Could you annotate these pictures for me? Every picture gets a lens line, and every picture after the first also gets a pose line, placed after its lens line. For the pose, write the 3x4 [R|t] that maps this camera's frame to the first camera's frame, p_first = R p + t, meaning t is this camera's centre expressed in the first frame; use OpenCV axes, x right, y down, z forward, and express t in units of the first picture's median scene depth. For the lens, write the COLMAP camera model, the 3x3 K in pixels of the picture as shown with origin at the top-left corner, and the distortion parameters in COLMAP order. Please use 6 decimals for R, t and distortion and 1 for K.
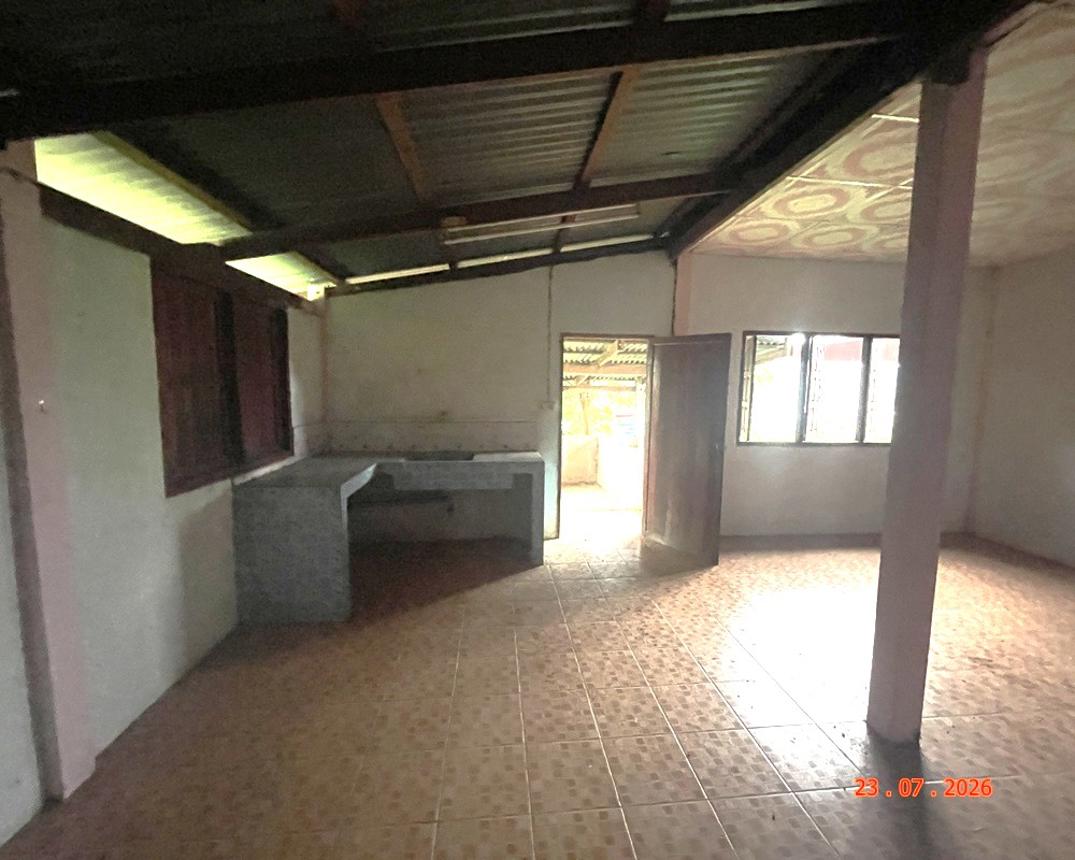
lens RADIAL K [[467.3, 0, 538.0], [0, 467.3, 430.6], [0, 0, 1]] dist [-0.002426, 0.000281]
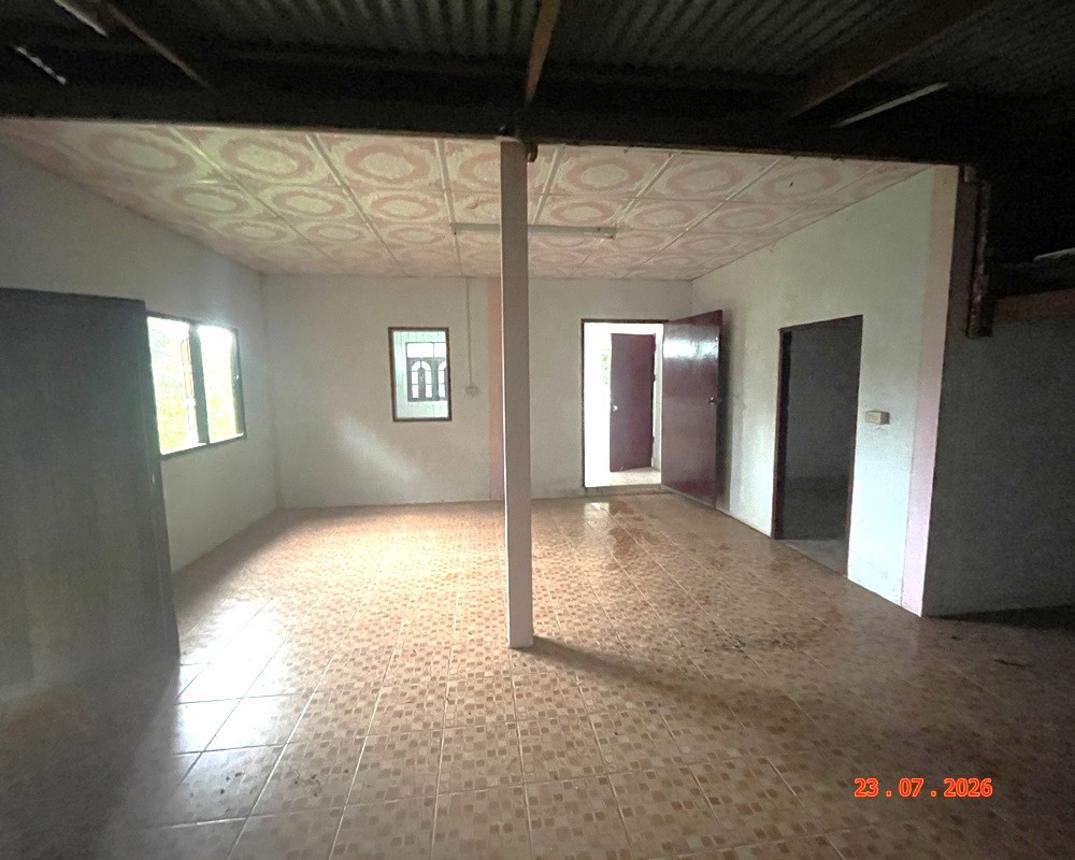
lens RADIAL K [[467.3, 0, 538.9], [0, 467.3, 432.0], [0, 0, 1]] dist [-0.002426, 0.000281]
pose [[-0.027635, -0.127212, 0.991490, -0.249406], [0.110953, 0.985350, 0.129517, -0.052453], [-0.993441, 0.113588, -0.013116, 0.472740]]
